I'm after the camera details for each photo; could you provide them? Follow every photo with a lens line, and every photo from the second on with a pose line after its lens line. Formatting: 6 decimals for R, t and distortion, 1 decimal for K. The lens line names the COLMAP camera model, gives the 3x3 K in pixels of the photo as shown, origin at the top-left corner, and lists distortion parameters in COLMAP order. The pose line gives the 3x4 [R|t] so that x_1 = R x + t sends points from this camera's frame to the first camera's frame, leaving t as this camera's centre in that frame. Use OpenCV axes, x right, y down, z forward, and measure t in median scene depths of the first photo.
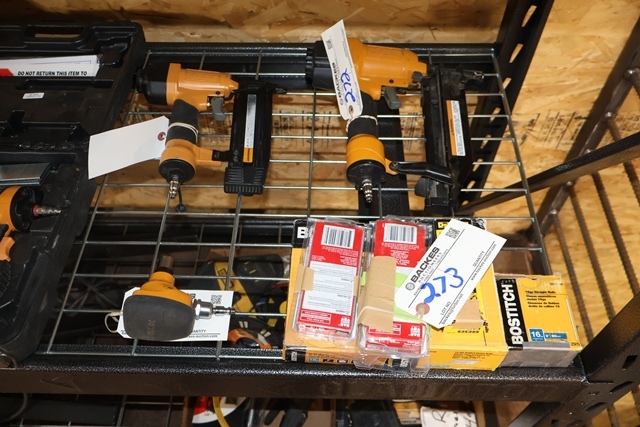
lens RADIAL K [[528.8, 0, 320.0], [0, 528.8, 213.5], [0, 0, 1]] dist [-0.009261, 0.003052]
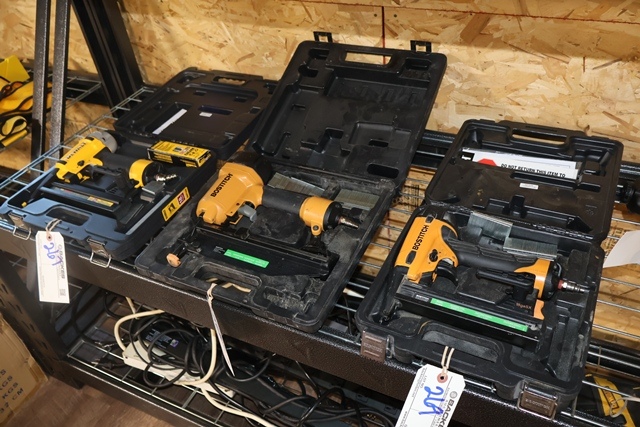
lens RADIAL K [[528.8, 0, 320.0], [0, 528.8, 213.5], [0, 0, 1]] dist [-0.009261, 0.003052]
pose [[0.902397, 0.207332, -0.377748, -0.471057], [-0.278387, 0.949641, -0.143813, 0.124454], [0.328908, 0.234937, 0.914672, -0.201475]]
